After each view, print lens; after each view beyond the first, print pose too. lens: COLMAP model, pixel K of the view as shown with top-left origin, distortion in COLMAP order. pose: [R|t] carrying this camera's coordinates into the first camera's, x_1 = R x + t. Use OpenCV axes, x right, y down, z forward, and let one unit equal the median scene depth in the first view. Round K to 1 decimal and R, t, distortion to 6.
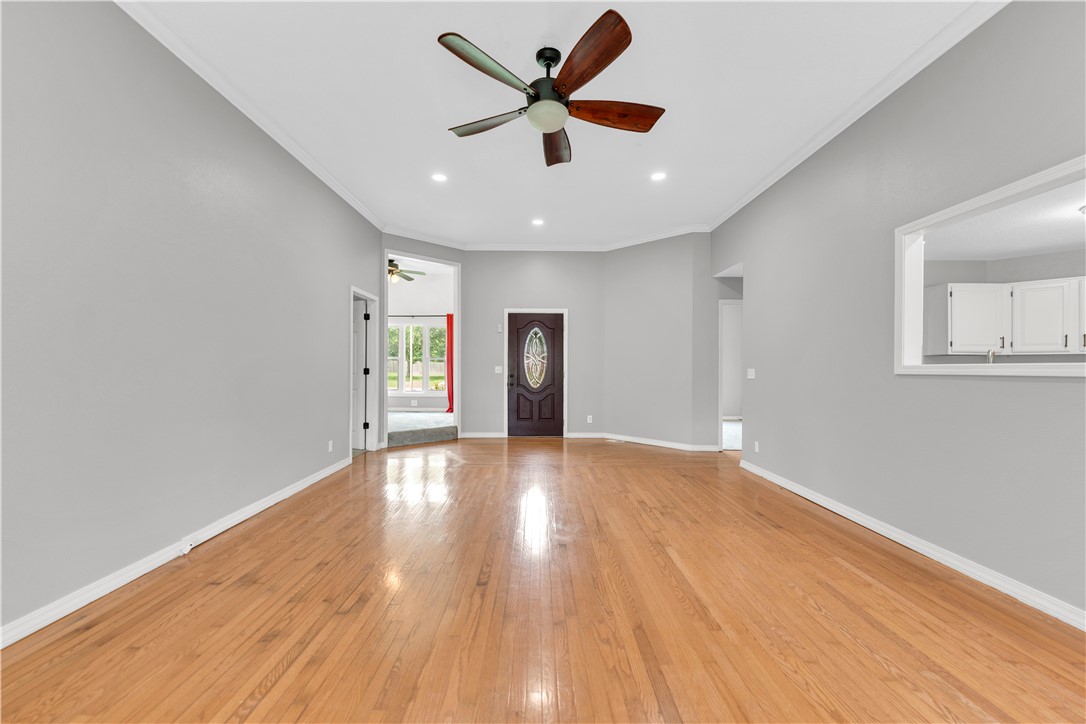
lens RADIAL K [[439.6, 0, 539.5], [0, 439.6, 366.3], [0, 0, 1]] dist [0.002259, -0.000011]
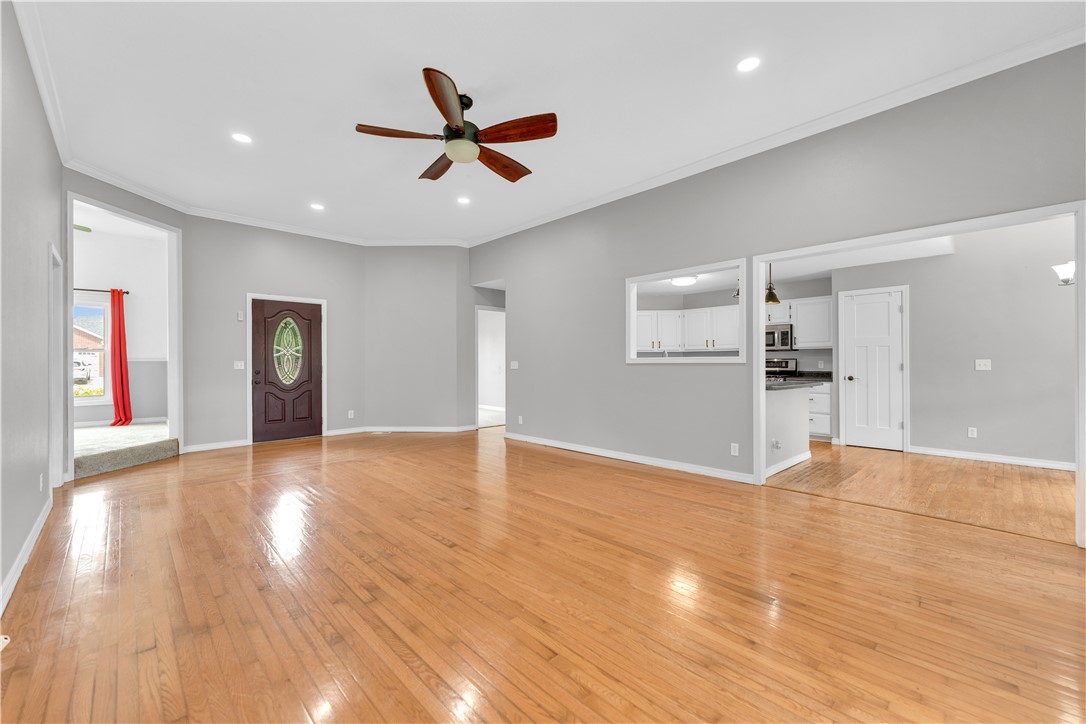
lens RADIAL K [[439.4, 0, 541.3], [0, 439.4, 358.9], [0, 0, 1]] dist [0.001585, 0.000164]
pose [[0.725808, -0.003887, 0.687886, -0.287287], [0.005937, 0.999982, -0.000613, -0.000350], [-0.687871, 0.004528, 0.725819, -0.005934]]
